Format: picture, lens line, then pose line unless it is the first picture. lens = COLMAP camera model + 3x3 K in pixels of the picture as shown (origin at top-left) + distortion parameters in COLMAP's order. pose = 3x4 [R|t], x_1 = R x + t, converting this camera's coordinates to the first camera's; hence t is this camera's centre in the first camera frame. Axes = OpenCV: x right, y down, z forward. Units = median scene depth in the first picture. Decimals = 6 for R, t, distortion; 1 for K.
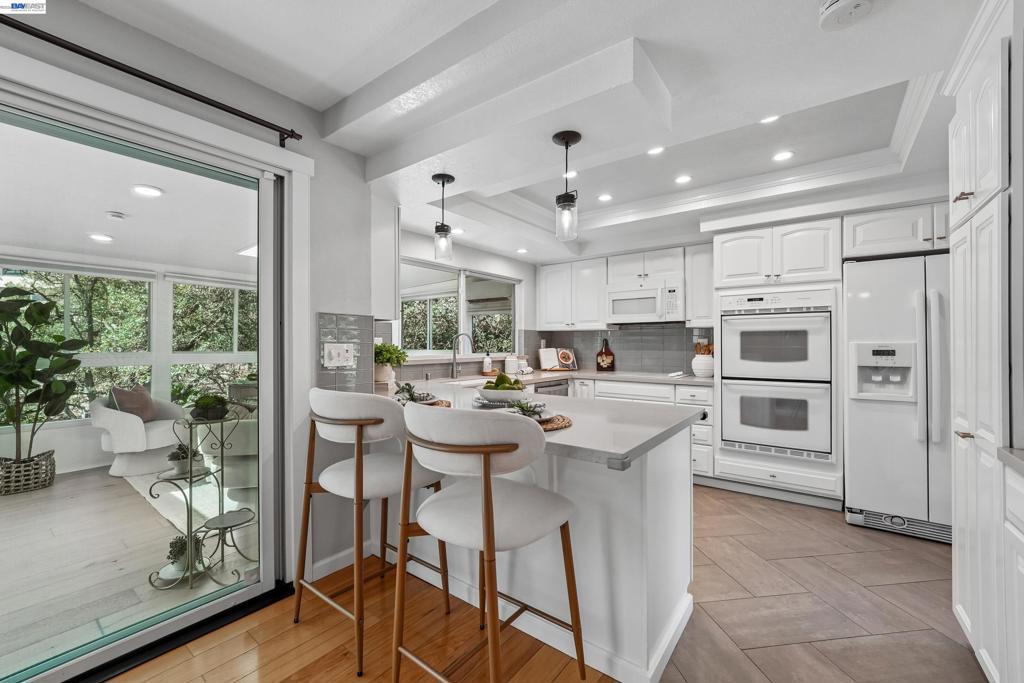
lens RADIAL K [[410.4, 0, 509.7], [0, 410.4, 343.4], [0, 0, 1]] dist [-0.008582, 0.000155]
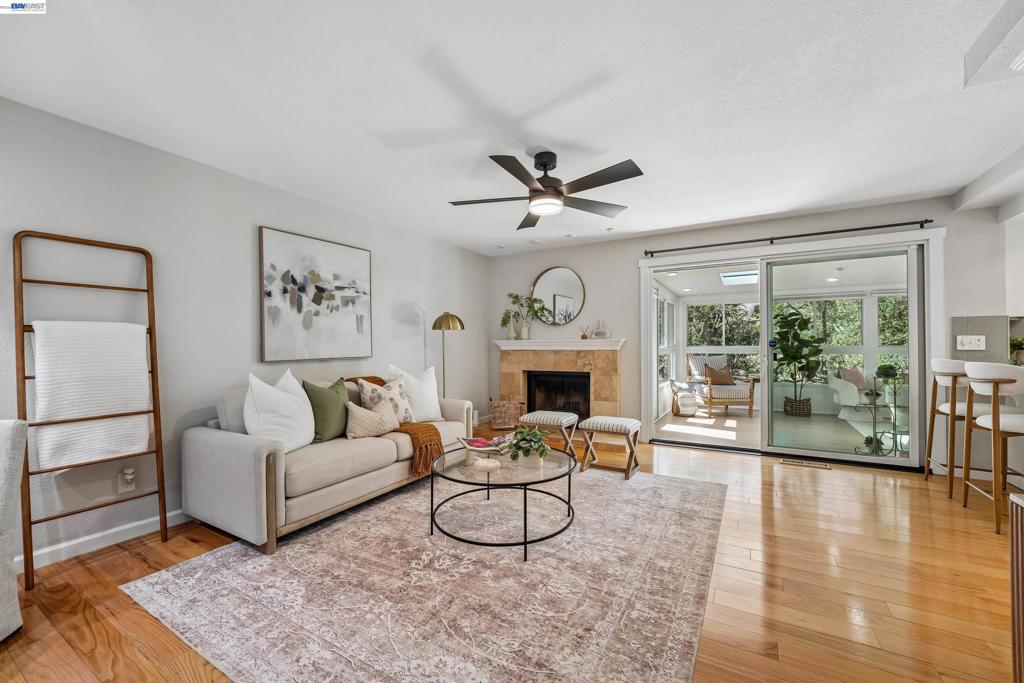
lens RADIAL K [[412.4, 0, 507.7], [0, 412.4, 343.5], [0, 0, 1]] dist [-0.007731, 0.000073]
pose [[0.115361, -0.006970, -0.993299, 0.708341], [0.007632, 0.999952, -0.006130, 0.020267], [0.993294, -0.006874, 0.115409, -0.716150]]
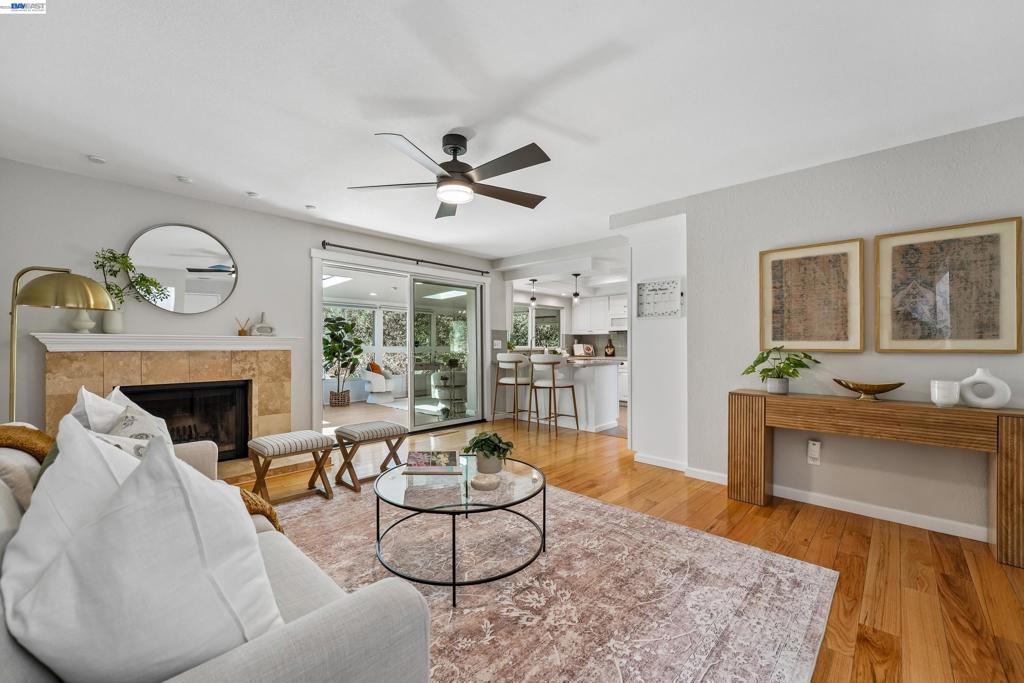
lens RADIAL K [[410.4, 0, 509.7], [0, 410.4, 343.4], [0, 0, 1]] dist [-0.008582, 0.000155]
pose [[0.993686, -0.000188, -0.112194, -0.009699], [-0.000111, 0.999996, -0.002658, 0.021089], [0.112194, 0.002653, 0.993683, -1.373097]]
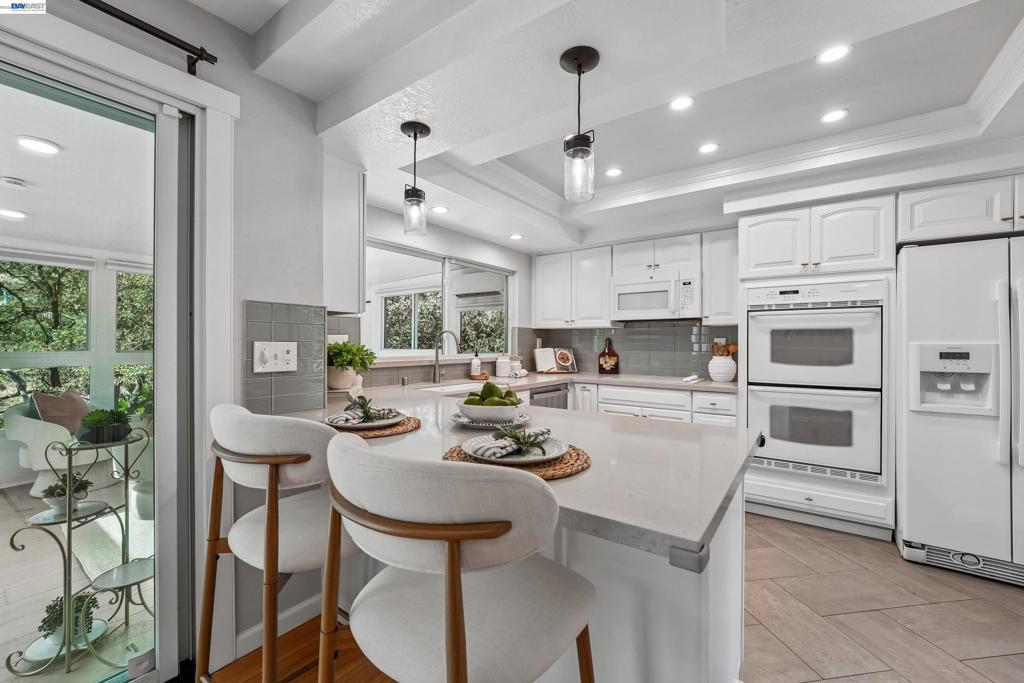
lens RADIAL K [[409.8, 0, 511.5], [0, 409.8, 343.8], [0, 0, 1]] dist [-0.008336, 0.000139]
pose [[0.999756, 0.003904, 0.021740, 0.003248], [-0.003974, 0.999987, 0.003157, -0.000064], [-0.021727, -0.003243, 0.999759, 0.174165]]
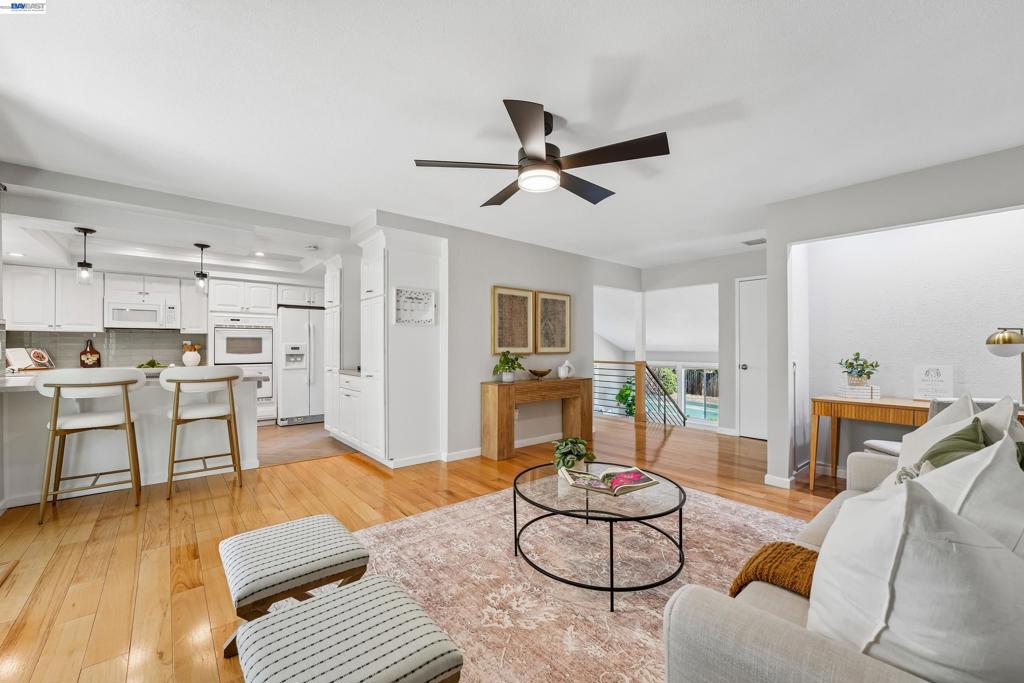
lens RADIAL K [[412.4, 0, 507.7], [0, 412.4, 343.5], [0, 0, 1]] dist [-0.007731, 0.000073]
pose [[0.222739, 0.006987, 0.974853, -0.983156], [-0.002162, 0.999975, -0.006673, 0.007557], [-0.974876, -0.000622, 0.222749, -0.632462]]
